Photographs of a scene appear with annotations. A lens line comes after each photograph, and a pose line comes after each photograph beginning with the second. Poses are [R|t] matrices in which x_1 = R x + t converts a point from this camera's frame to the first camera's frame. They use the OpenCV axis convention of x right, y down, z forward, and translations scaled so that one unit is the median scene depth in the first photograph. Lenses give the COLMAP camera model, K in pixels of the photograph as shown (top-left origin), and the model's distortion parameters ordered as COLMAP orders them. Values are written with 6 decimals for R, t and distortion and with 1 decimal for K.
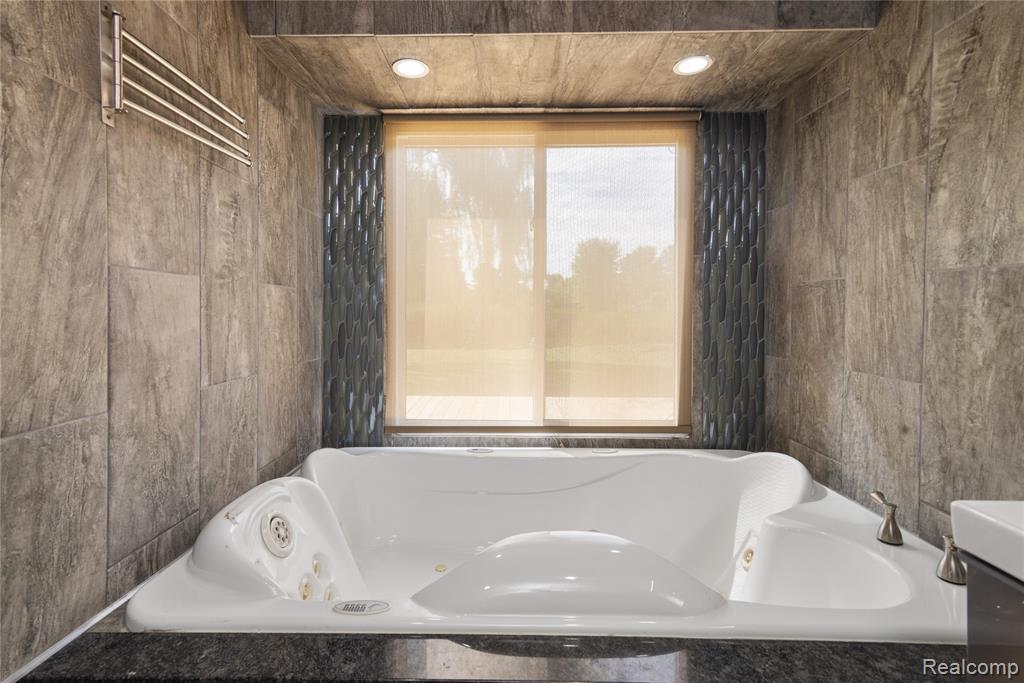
lens RADIAL K [[492.3, 0, 503.6], [0, 492.3, 318.4], [0, 0, 1]] dist [0.015212, 0.000129]
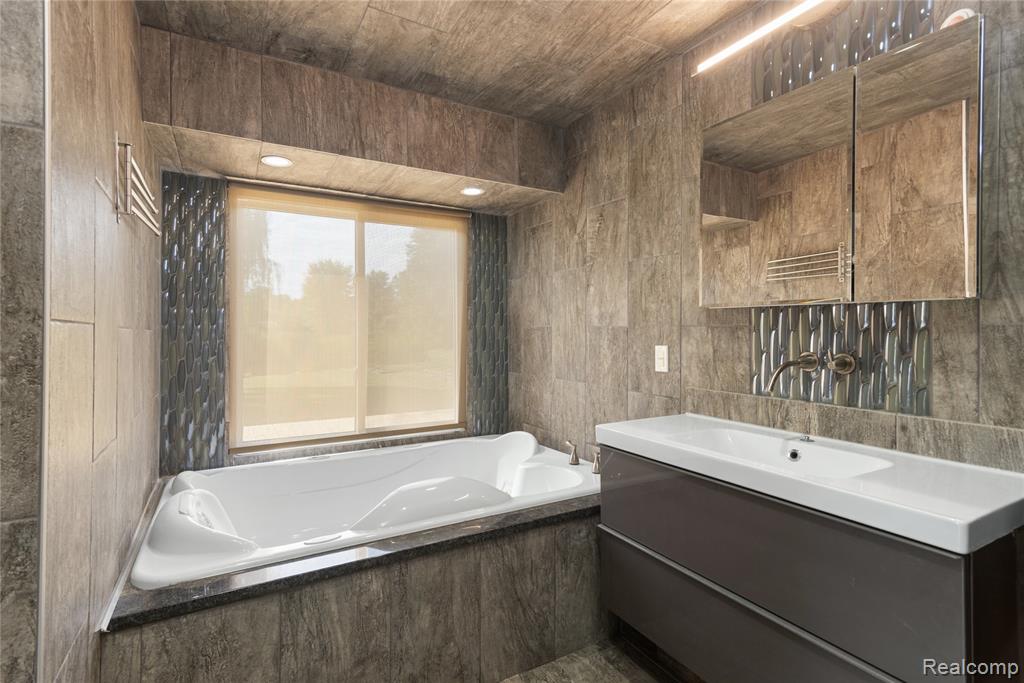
lens RADIAL K [[498.9, 0, 504.4], [0, 498.9, 330.3], [0, 0, 1]] dist [0.020596, 0.000083]
pose [[0.856076, -0.001458, 0.516848, -0.375811], [0.011265, 0.999811, -0.015839, -0.040847], [-0.516728, 0.019382, 0.855931, -0.436517]]
